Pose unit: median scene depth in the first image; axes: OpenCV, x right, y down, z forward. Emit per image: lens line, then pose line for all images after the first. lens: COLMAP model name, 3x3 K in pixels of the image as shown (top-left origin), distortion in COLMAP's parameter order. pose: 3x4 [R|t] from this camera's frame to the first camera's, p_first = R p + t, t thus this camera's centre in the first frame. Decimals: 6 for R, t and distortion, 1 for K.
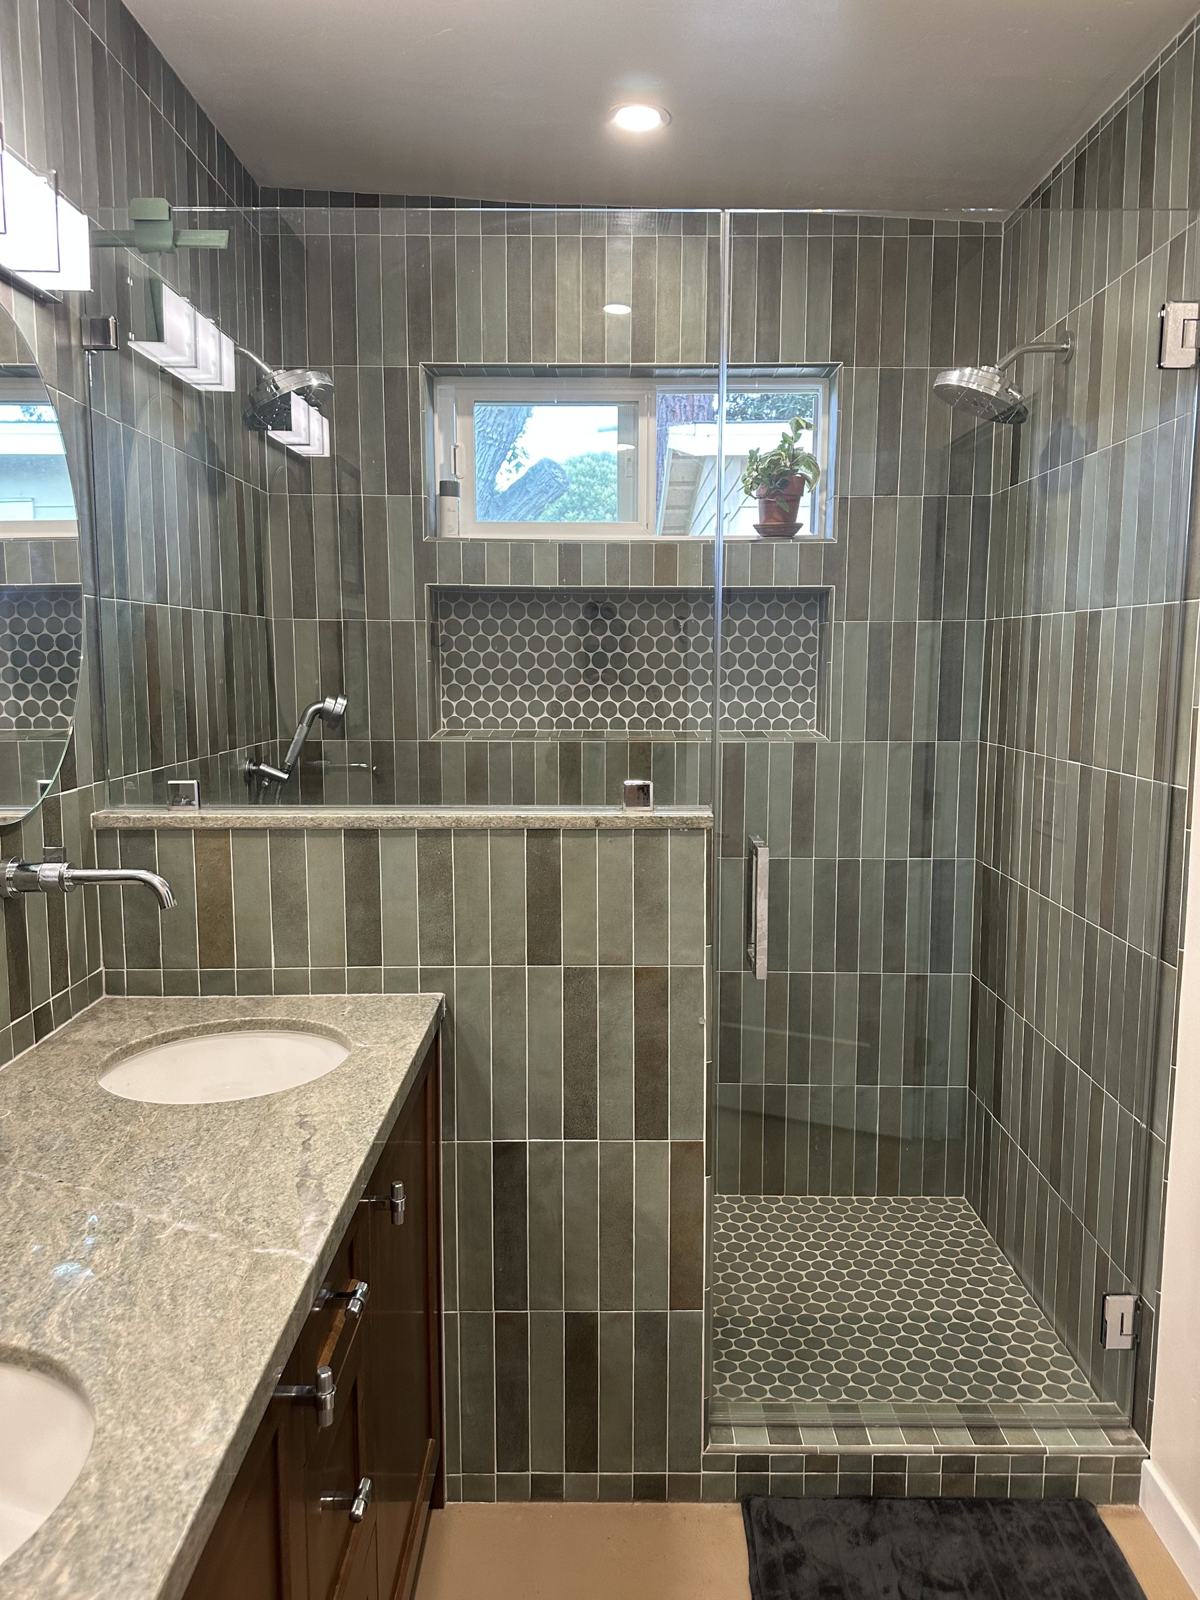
lens RADIAL K [[1127.6, 0, 601.5], [0, 1127.6, 799.7], [0, 0, 1]] dist [0.096815, -0.133561]
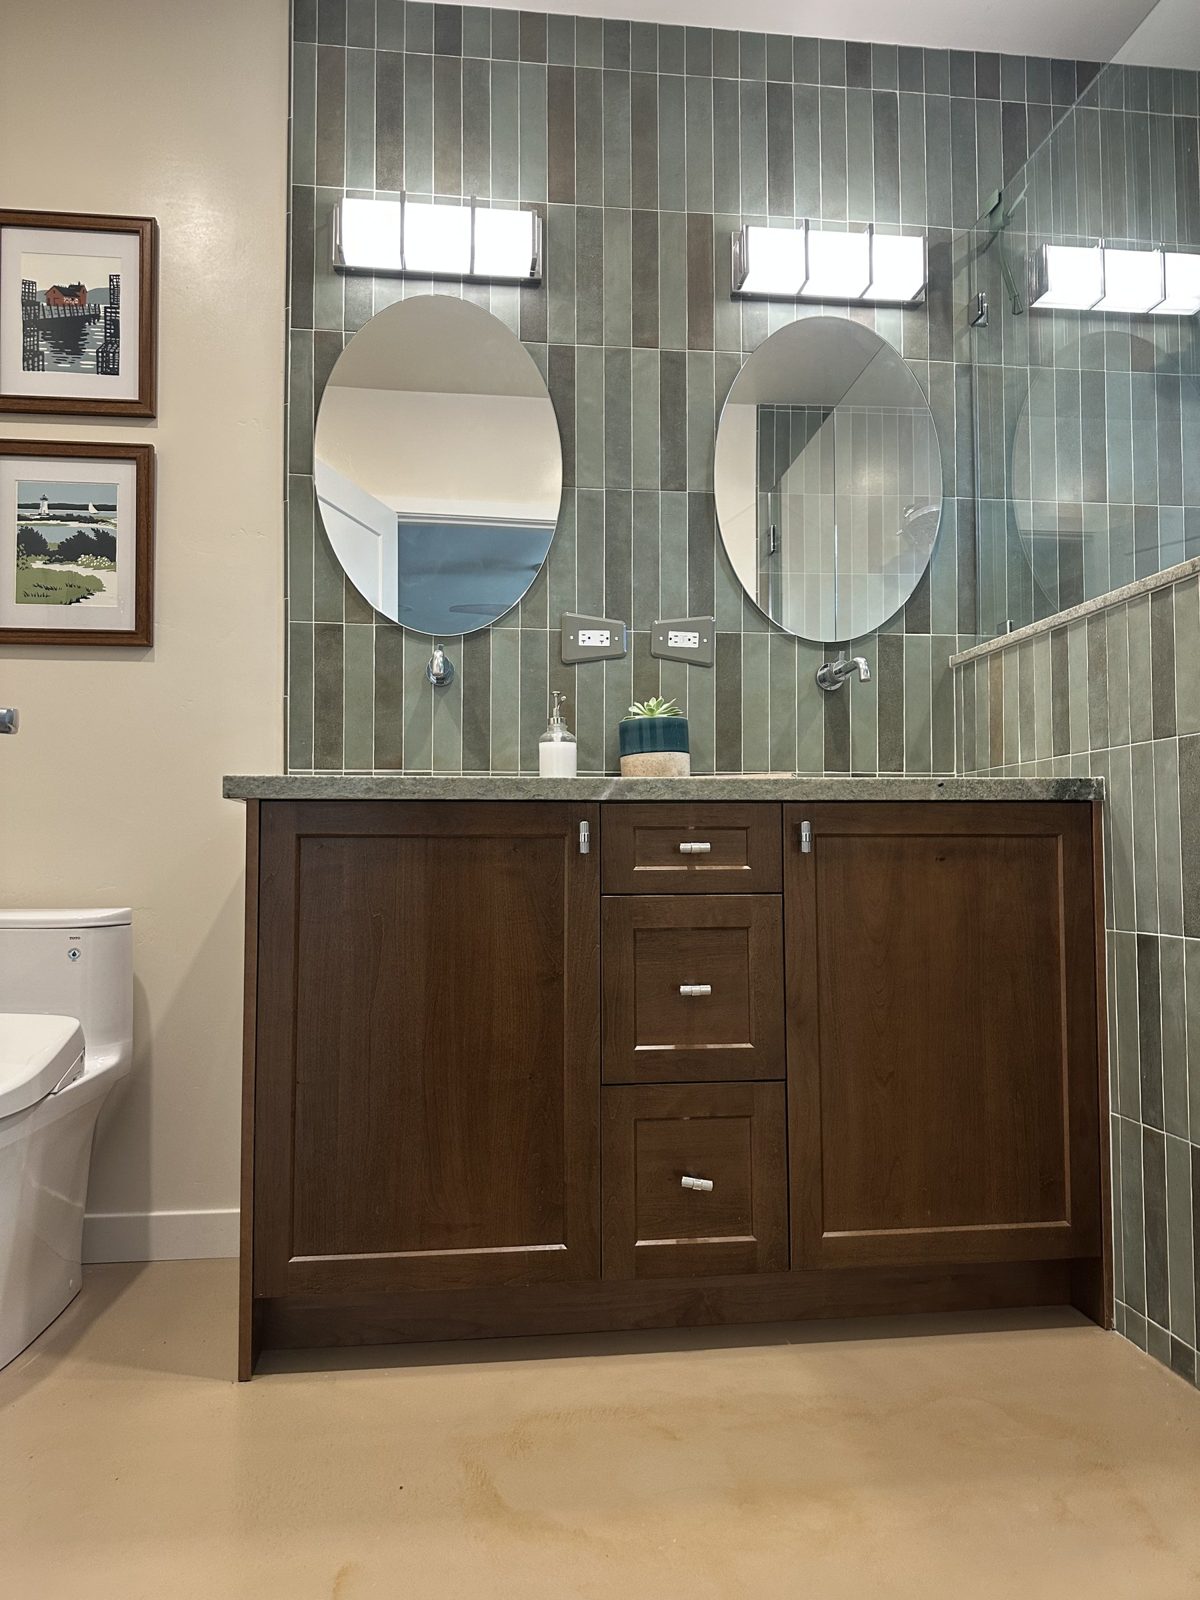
lens RADIAL K [[1127.6, 0, 601.5], [0, 1127.6, 799.7], [0, 0, 1]] dist [0.096815, -0.133561]
pose [[0.120672, -0.053478, -0.991251, 0.784009], [-0.121203, 0.990283, -0.068181, 0.304061], [0.985266, 0.128370, 0.113017, 0.434033]]
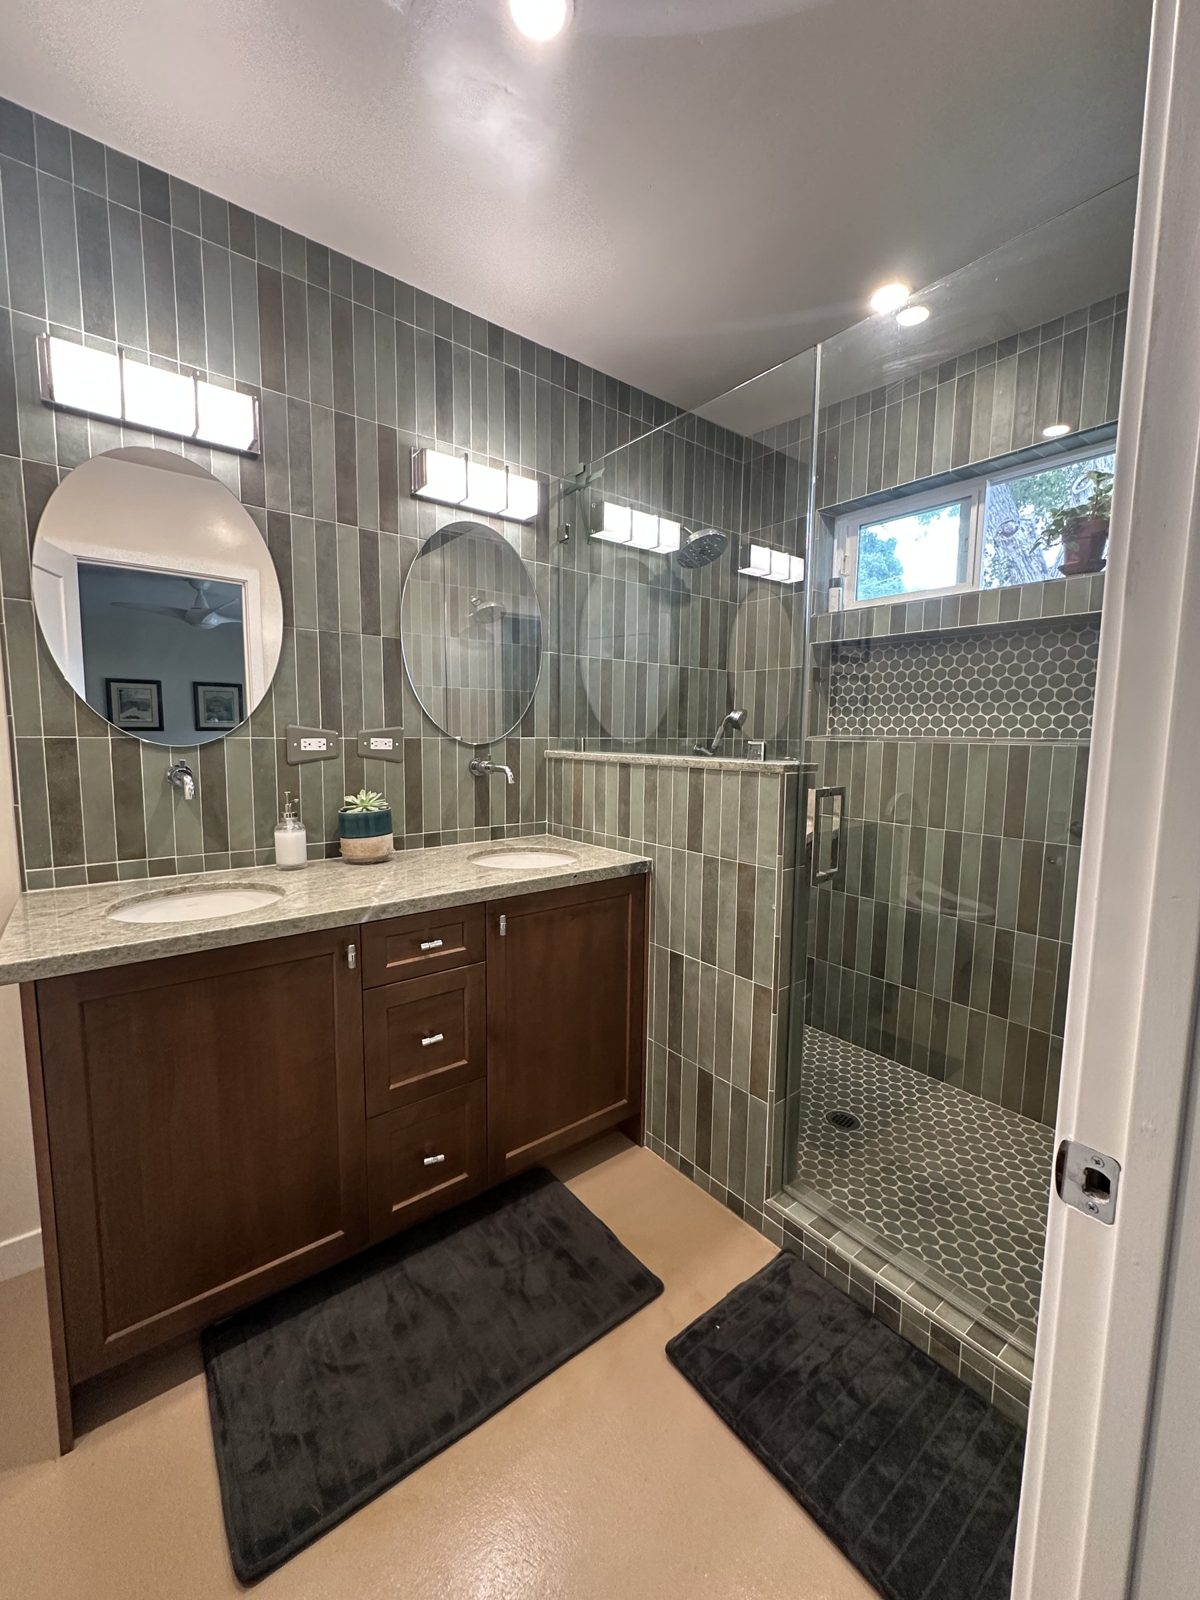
lens RADIAL K [[636.6, 0, 600.2], [0, 636.6, 795.6], [0, 0, 1]] dist [-0.001831, -0.000417]
pose [[0.618335, 0.083586, -0.781457, 0.562267], [-0.107190, 0.994006, 0.021506, 0.057903], [0.778570, 0.070467, 0.623588, 0.296259]]
